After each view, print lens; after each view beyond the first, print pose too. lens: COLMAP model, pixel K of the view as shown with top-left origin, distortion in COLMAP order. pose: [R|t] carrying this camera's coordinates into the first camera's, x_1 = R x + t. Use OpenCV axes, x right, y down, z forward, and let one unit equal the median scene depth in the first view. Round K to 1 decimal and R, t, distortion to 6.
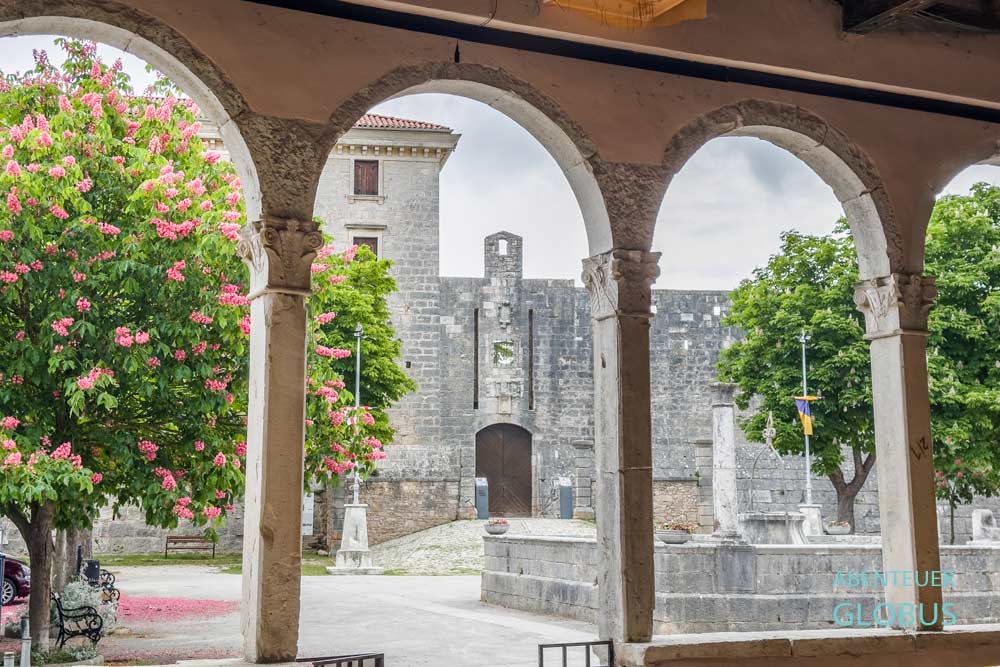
lens RADIAL K [[1391.9, 0, 500.0], [0, 1391.9, 333.5], [0, 0, 1]] dist [0.149013, -0.014602]
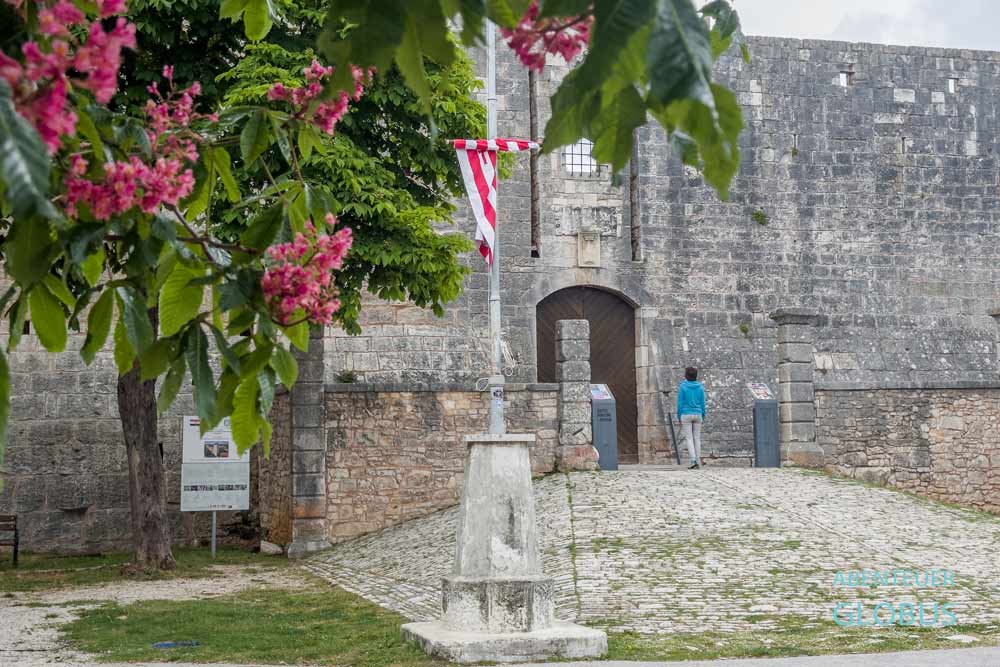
lens RADIAL K [[1391.9, 0, 500.0], [0, 1391.9, 333.5], [0, 0, 1]] dist [0.149013, -0.014602]
pose [[0.988258, 0.000168, 0.152794, -0.109107], [-0.006555, 0.999125, 0.041298, 0.060847], [-0.152654, -0.041815, 0.987395, 0.486264]]
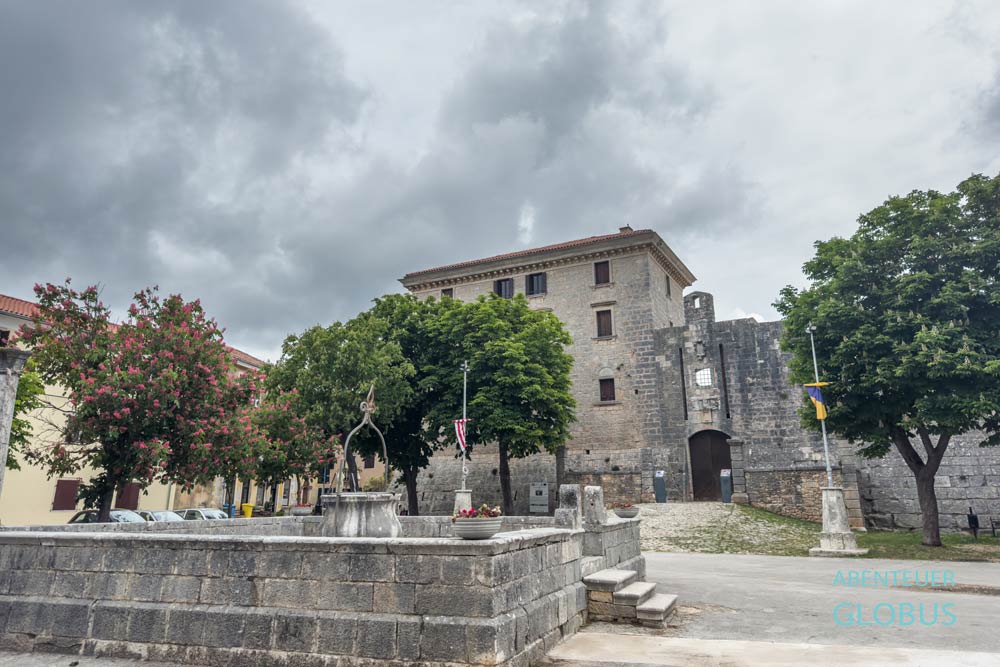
lens RADIAL K [[701.9, 0, 496.6], [0, 701.9, 294.5], [0, 0, 1]] dist [0.078620, -0.097562]
pose [[0.794062, -0.170224, -0.583514, 0.262913], [0.078598, 0.980681, -0.179128, 0.042489], [0.602733, 0.096376, 0.792101, 0.316111]]
